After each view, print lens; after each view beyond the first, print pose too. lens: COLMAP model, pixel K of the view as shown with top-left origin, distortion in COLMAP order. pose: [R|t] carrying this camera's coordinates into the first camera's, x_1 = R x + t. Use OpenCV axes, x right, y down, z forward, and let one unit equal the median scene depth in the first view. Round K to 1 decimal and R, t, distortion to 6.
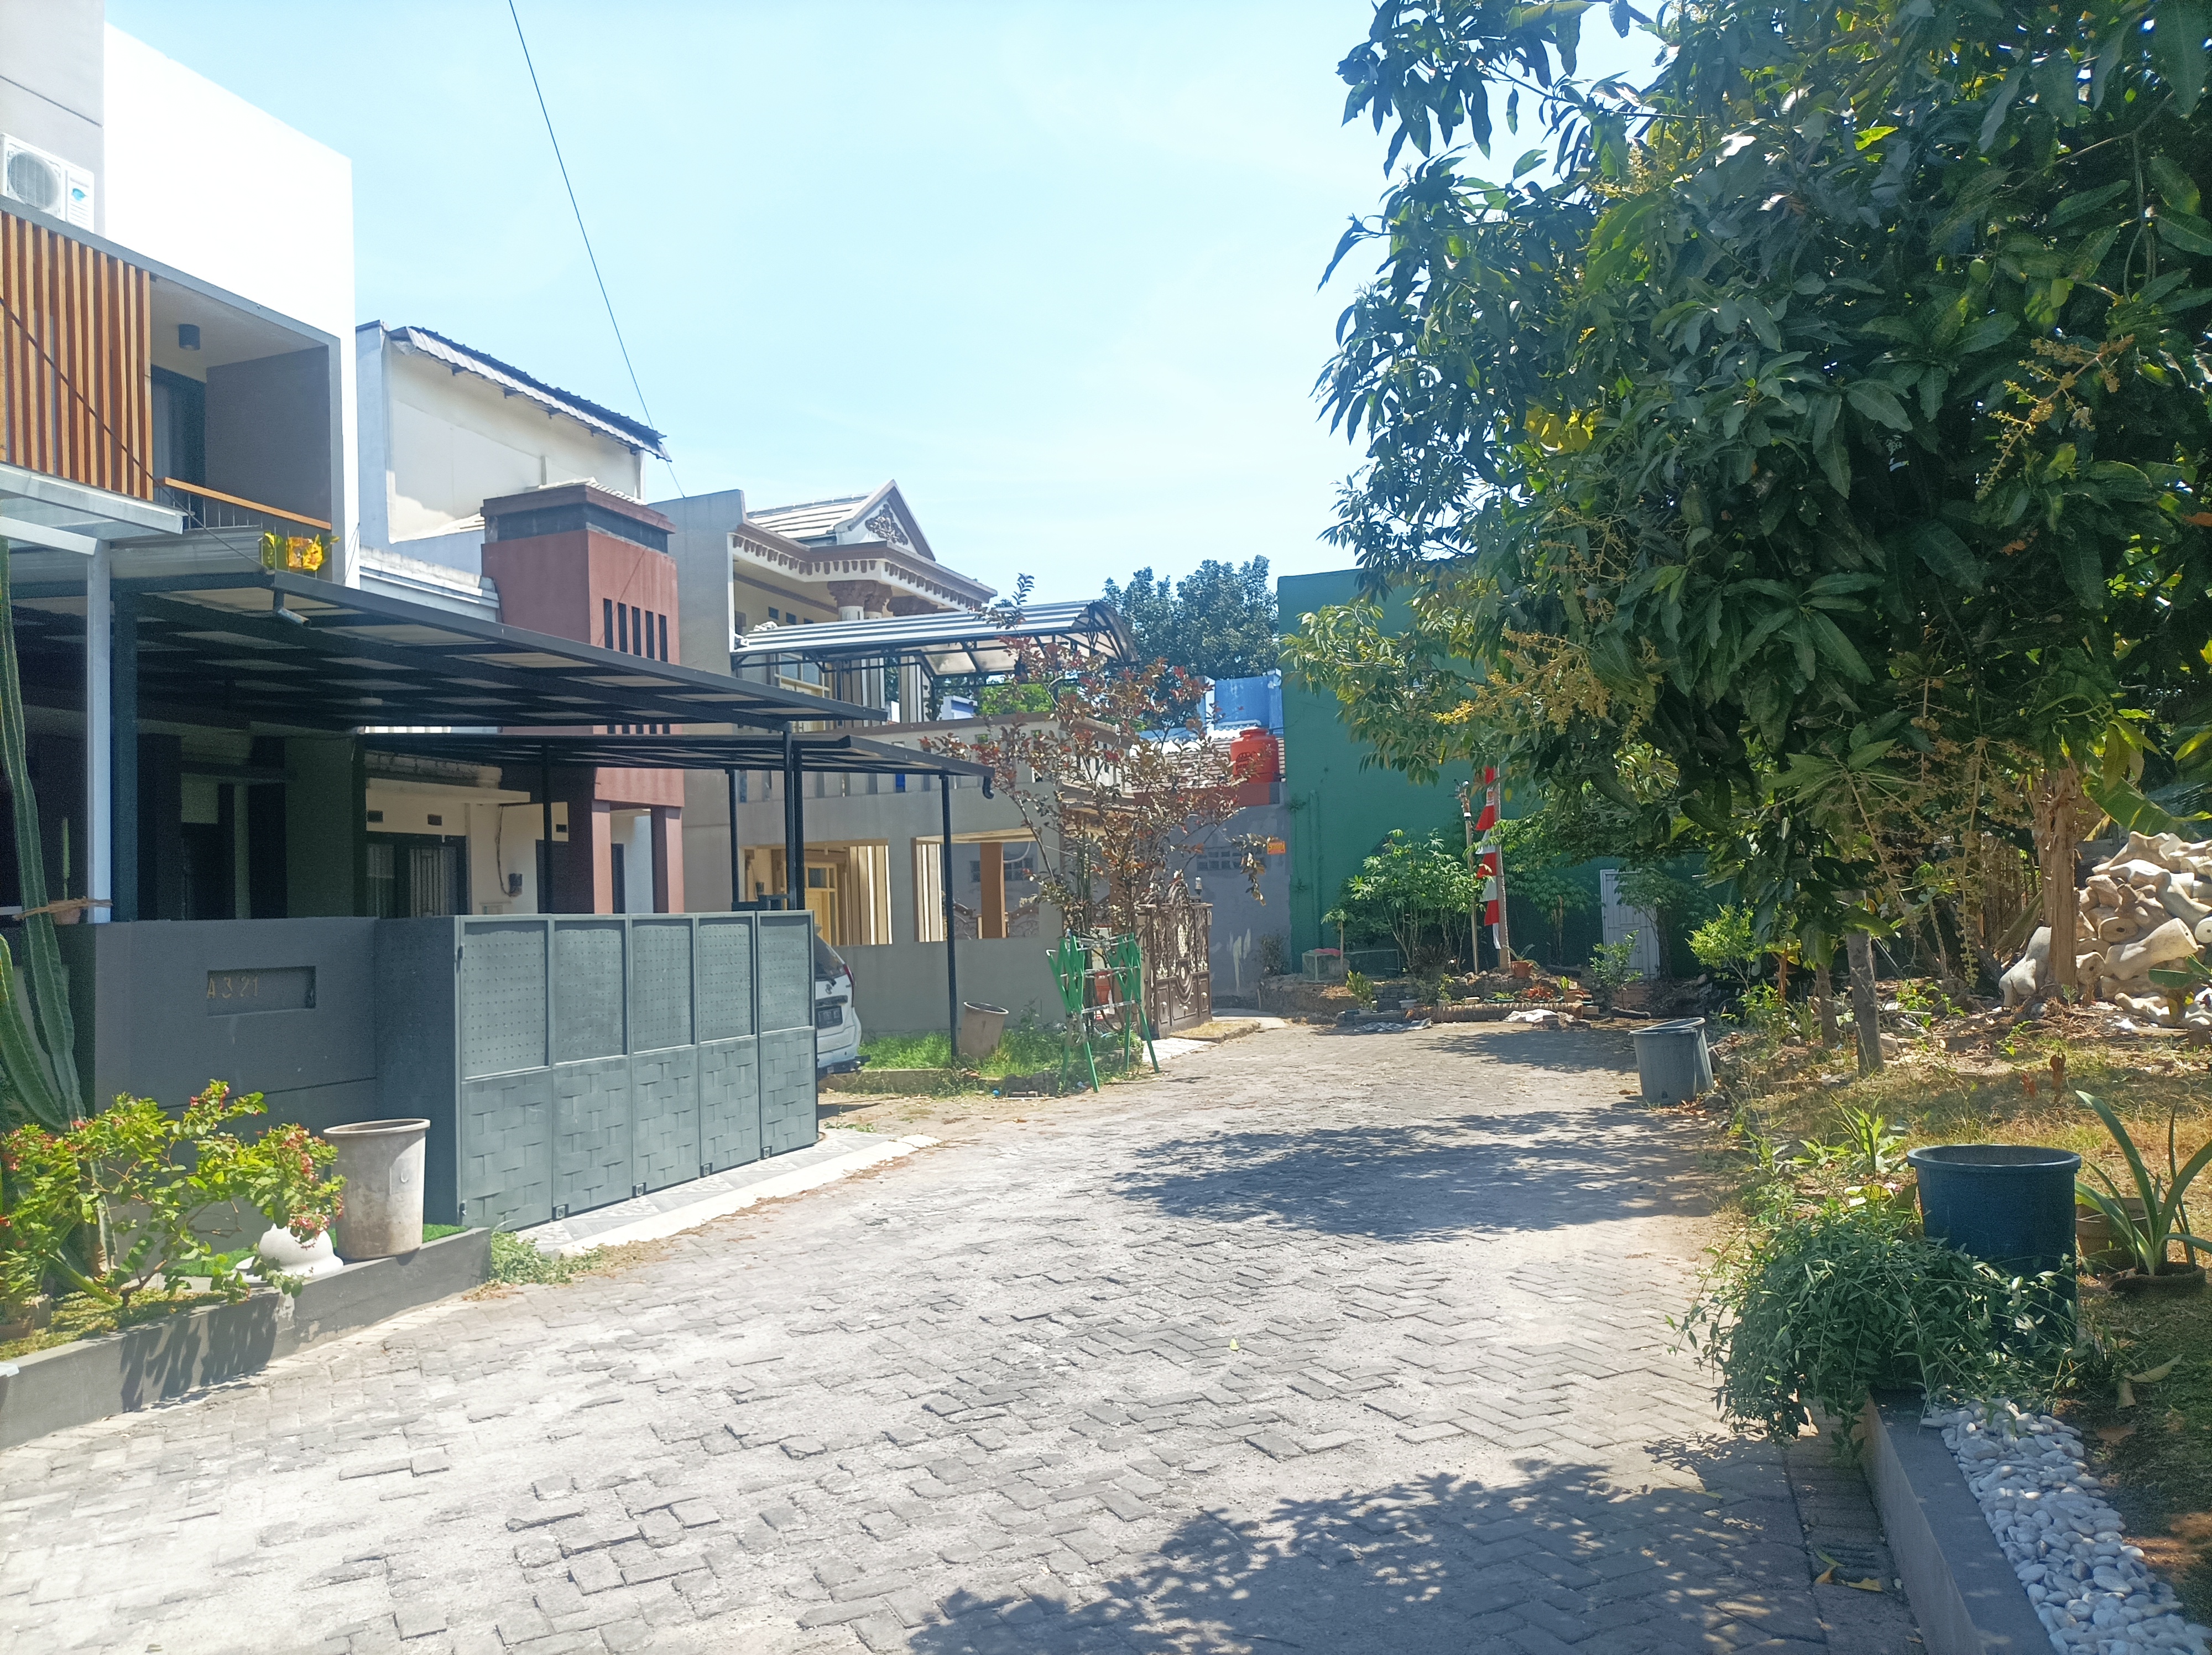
lens RADIAL K [[1644.3, 0, 1053.7], [0, 1644.3, 831.6], [0, 0, 1]] dist [0.037641, -0.002206]
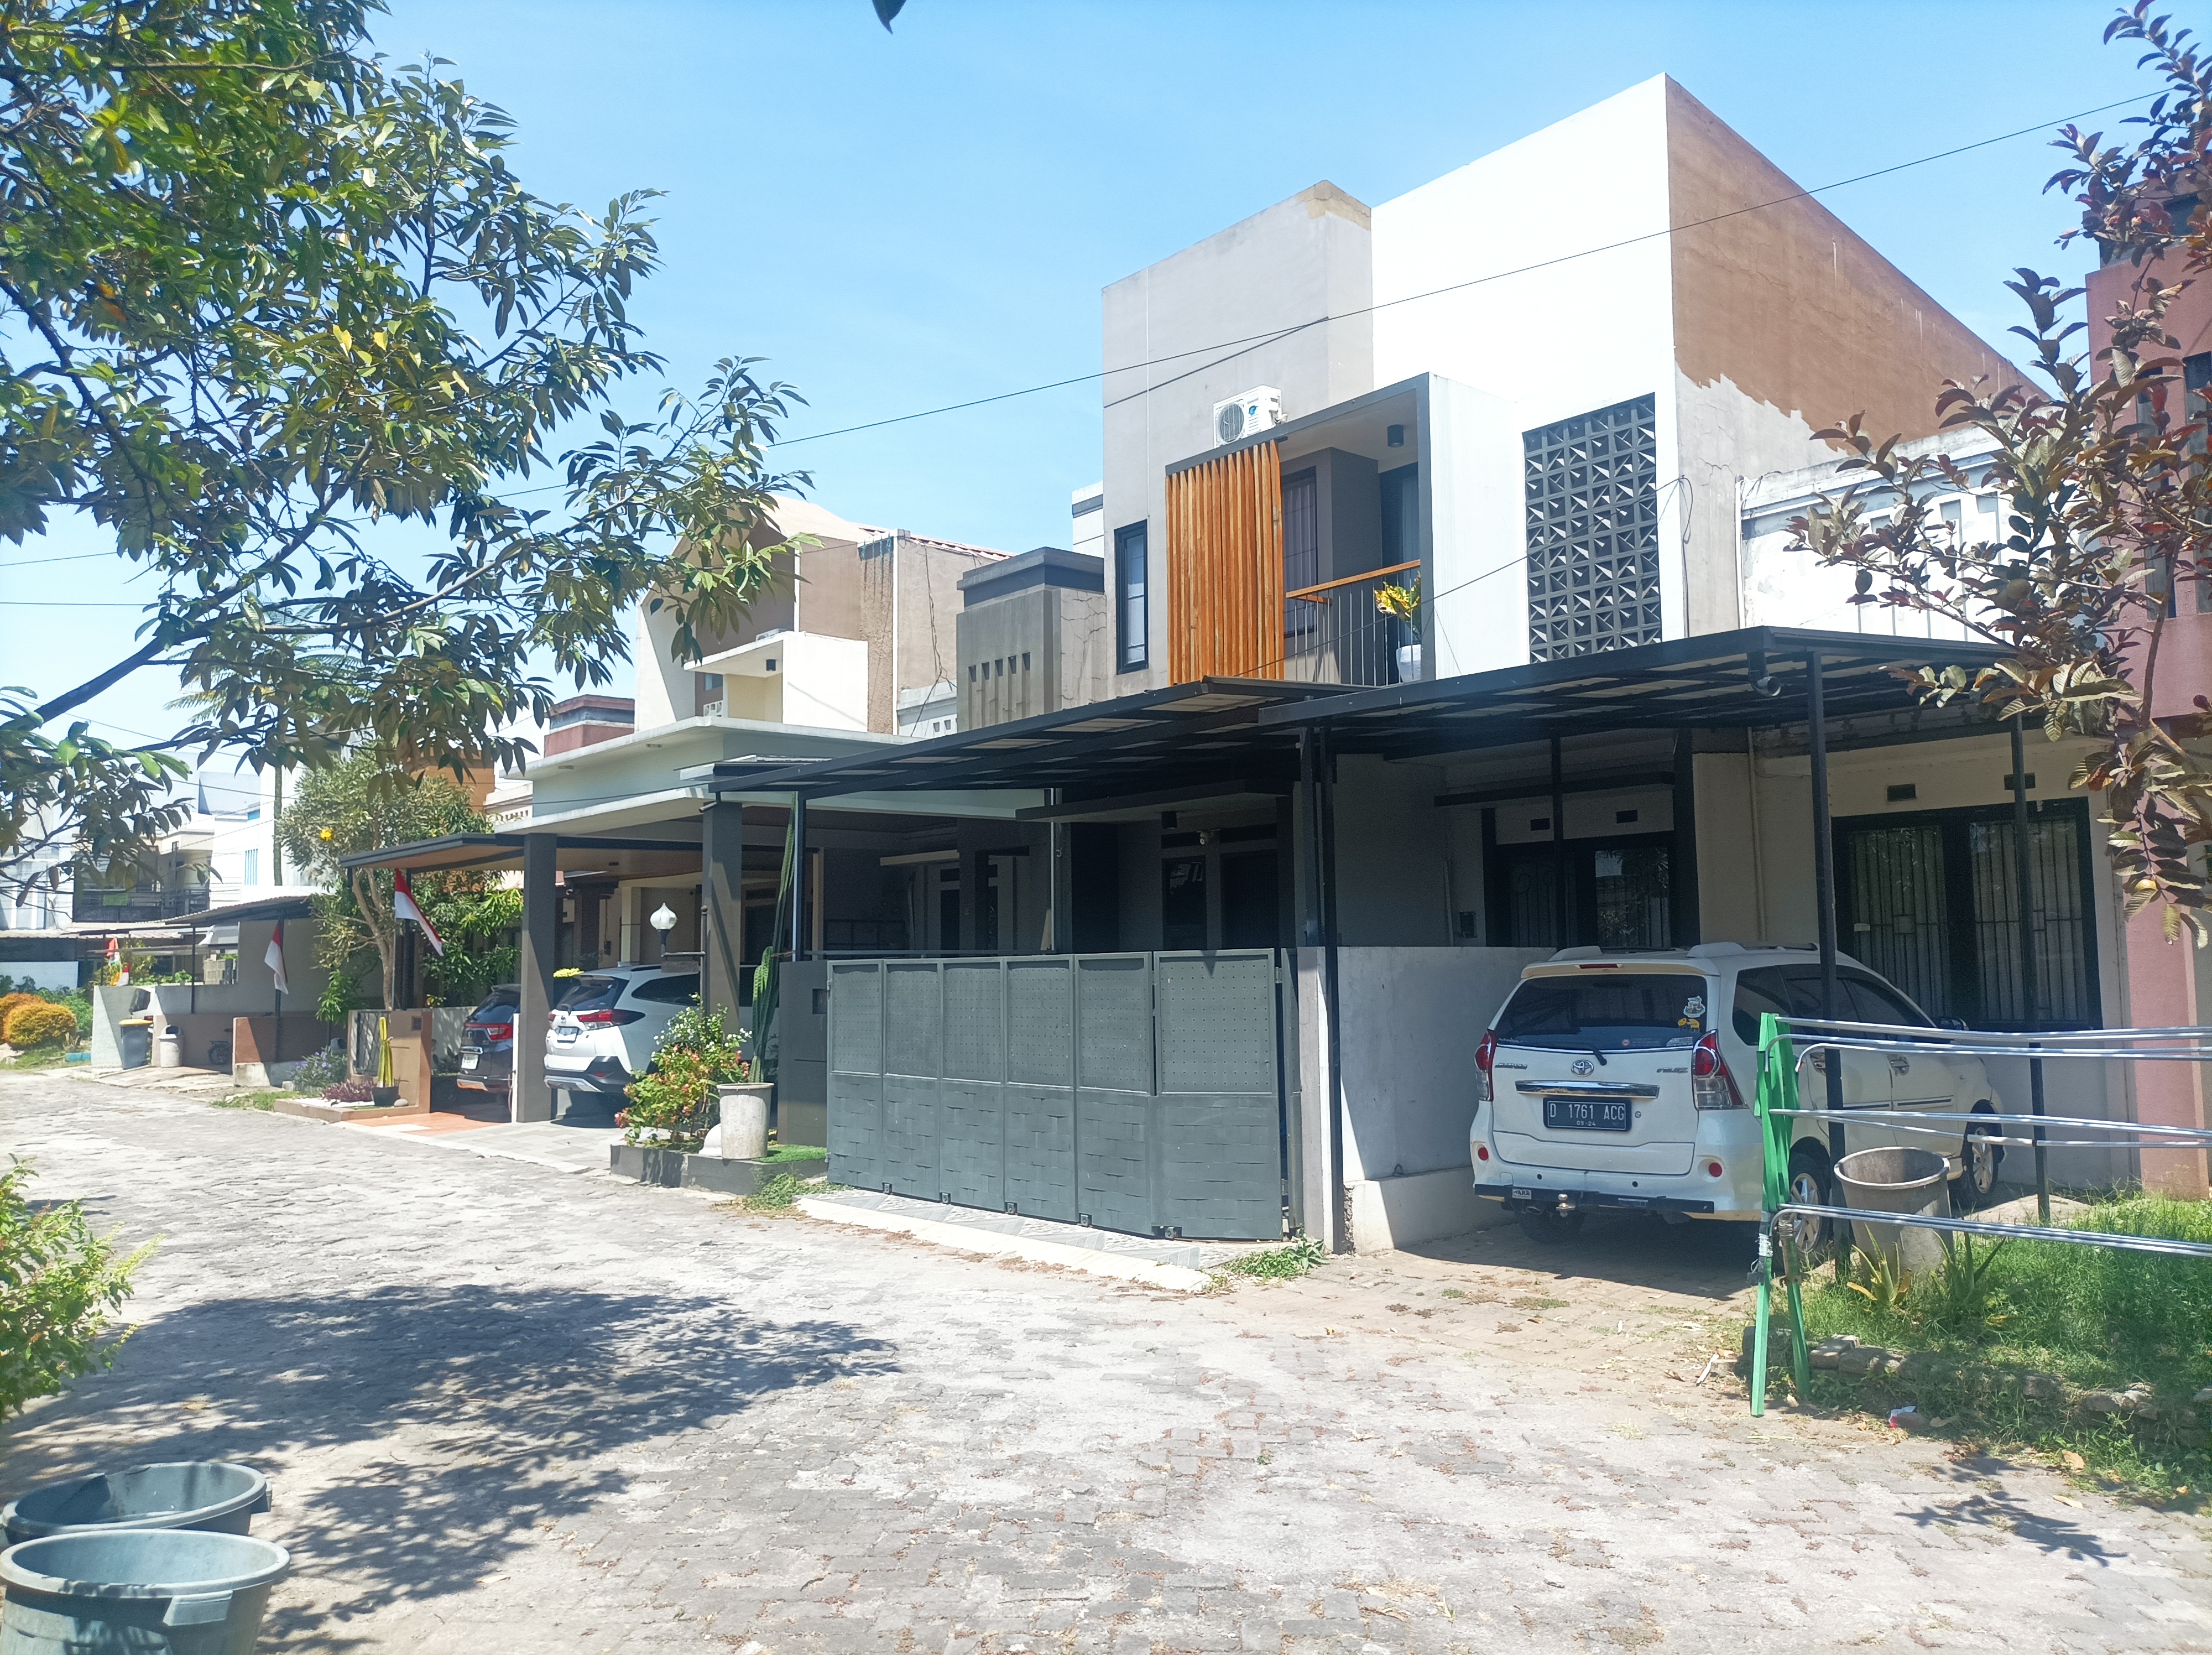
lens RADIAL K [[1614.1, 0, 1106.0], [0, 1614.1, 827.5], [0, 0, 1]] dist [0.028942, -0.001111]
pose [[-0.469407, -0.032604, -0.882380, 0.700677], [0.081529, 0.993449, -0.080080, 0.058995], [0.879210, -0.109529, -0.463674, 1.643580]]
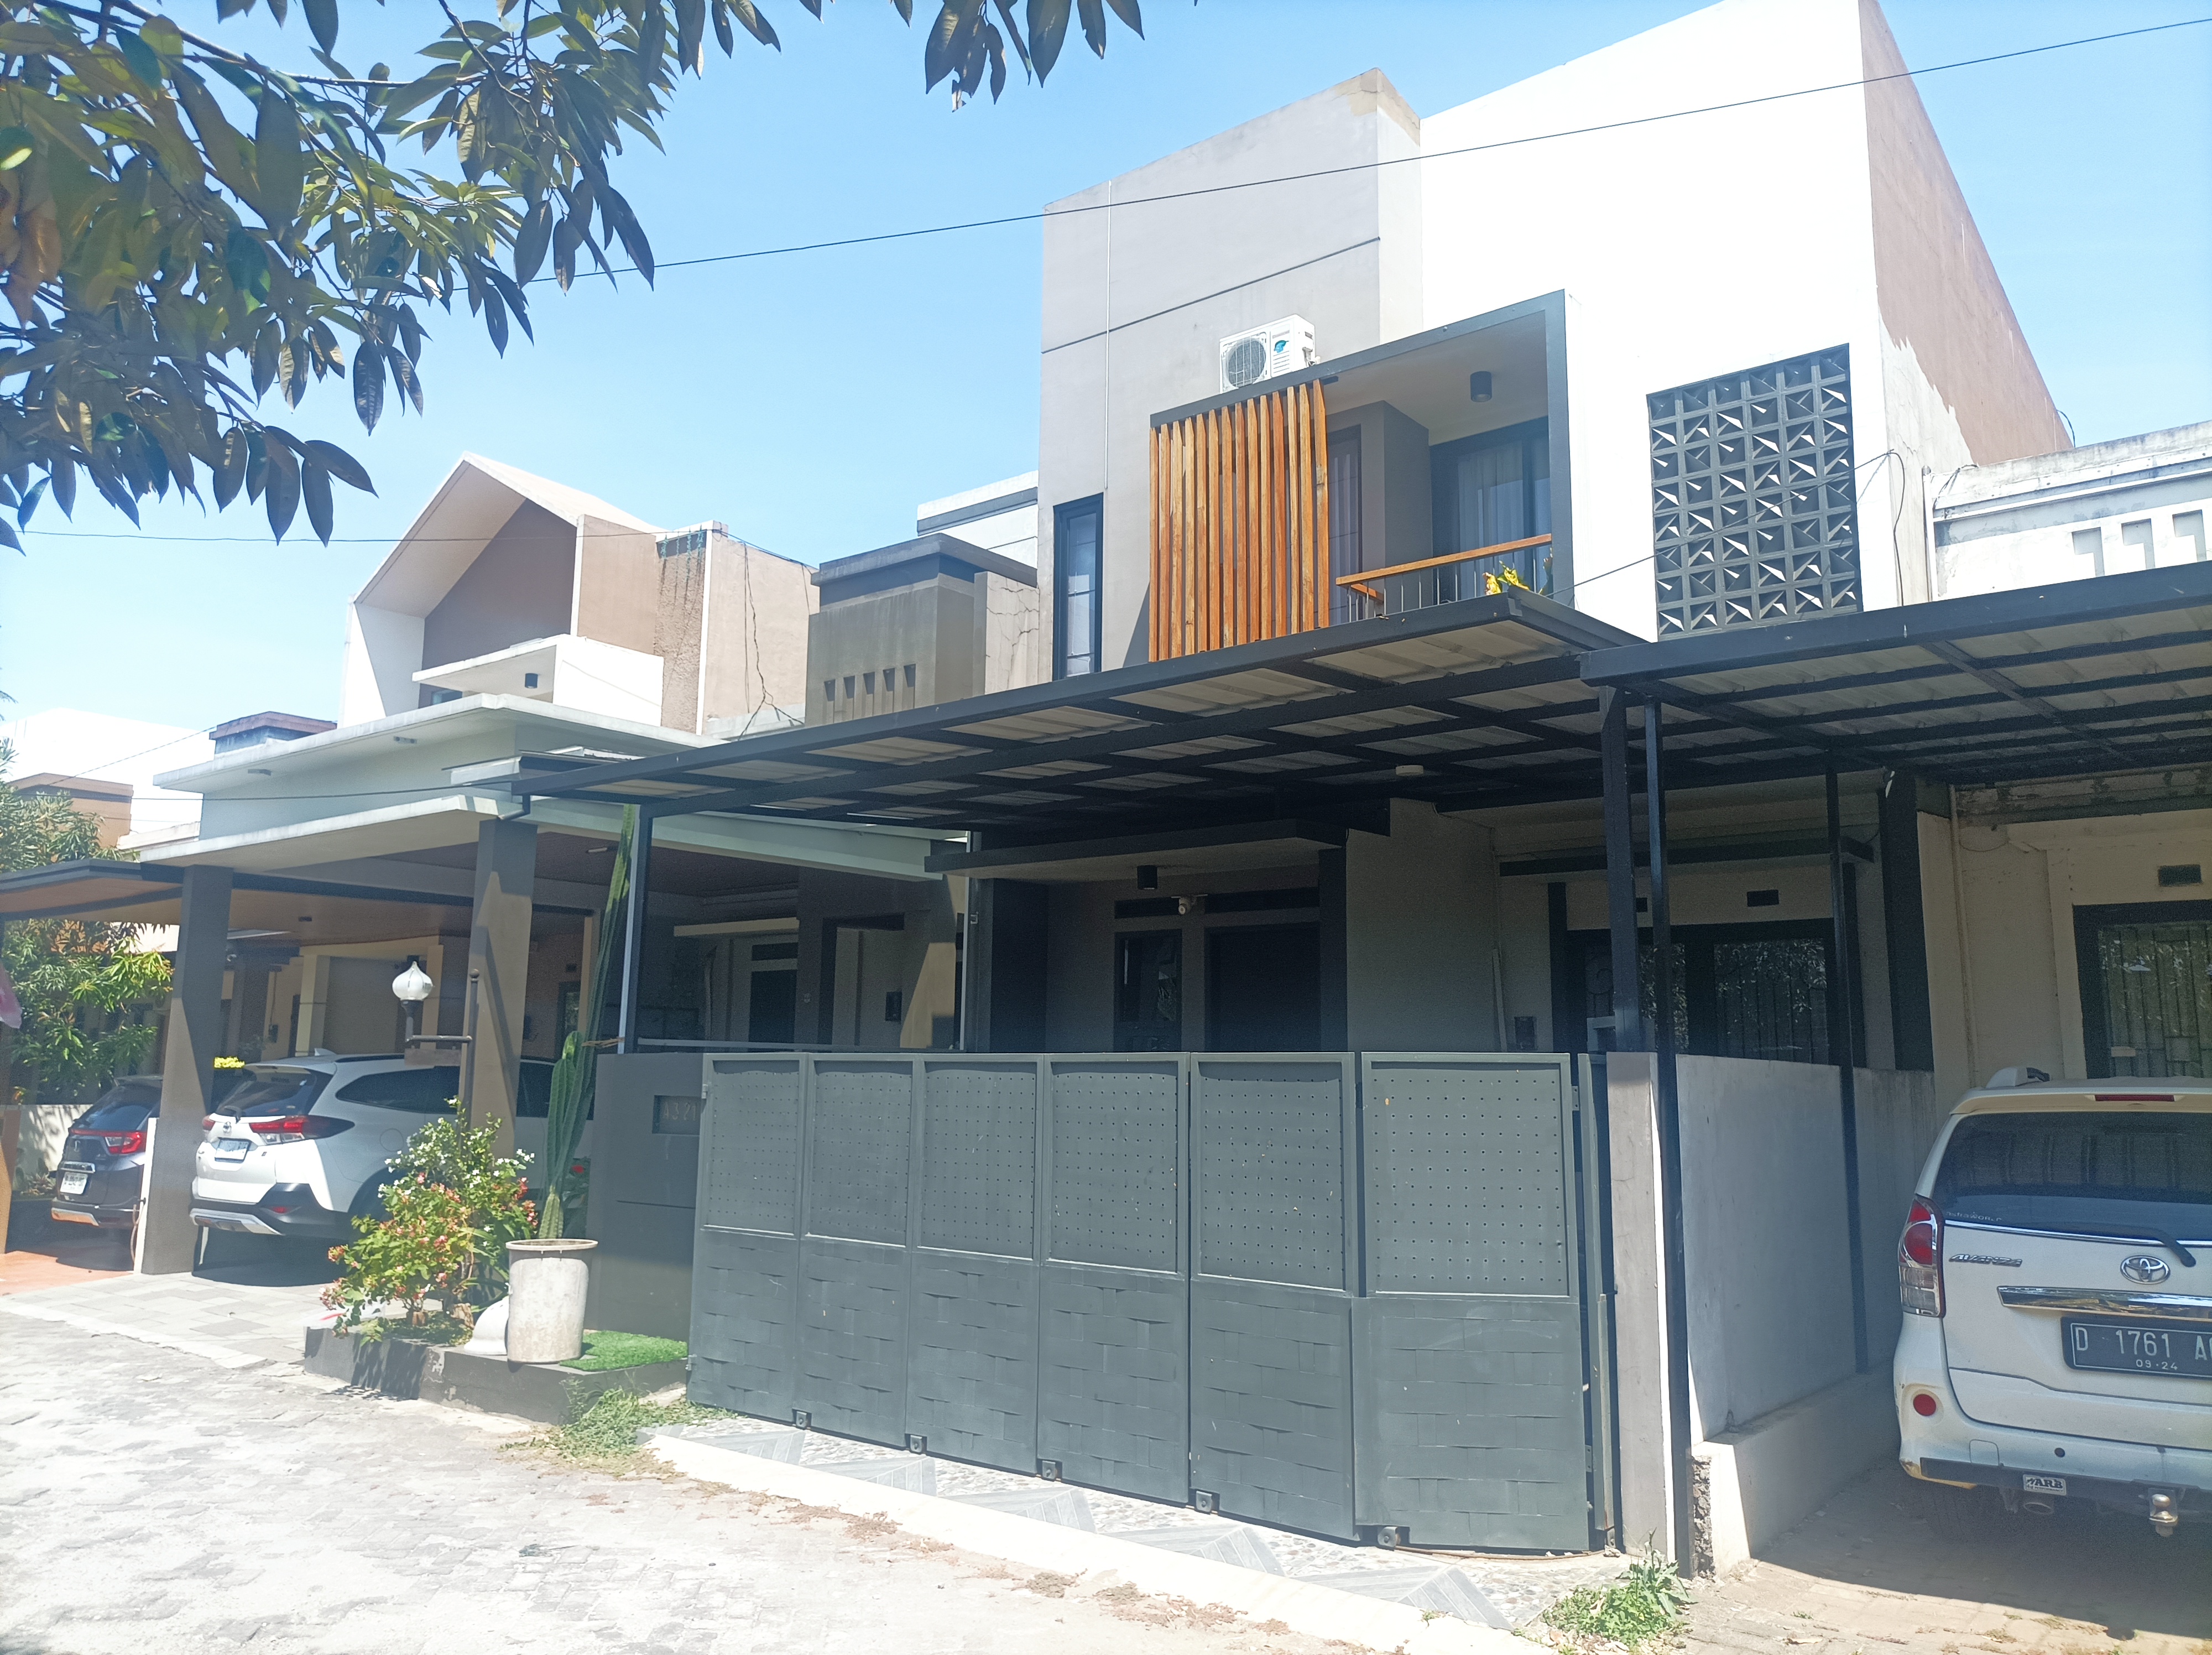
lens RADIAL K [[1610.7, 0, 1105.2], [0, 1610.7, 855.8], [0, 0, 1]] dist [0.026048, -0.013156]
pose [[-0.294274, -0.099097, -0.950570, 0.413488], [0.050779, 0.991584, -0.119093, 0.052263], [0.954371, -0.083315, -0.286765, 1.292820]]
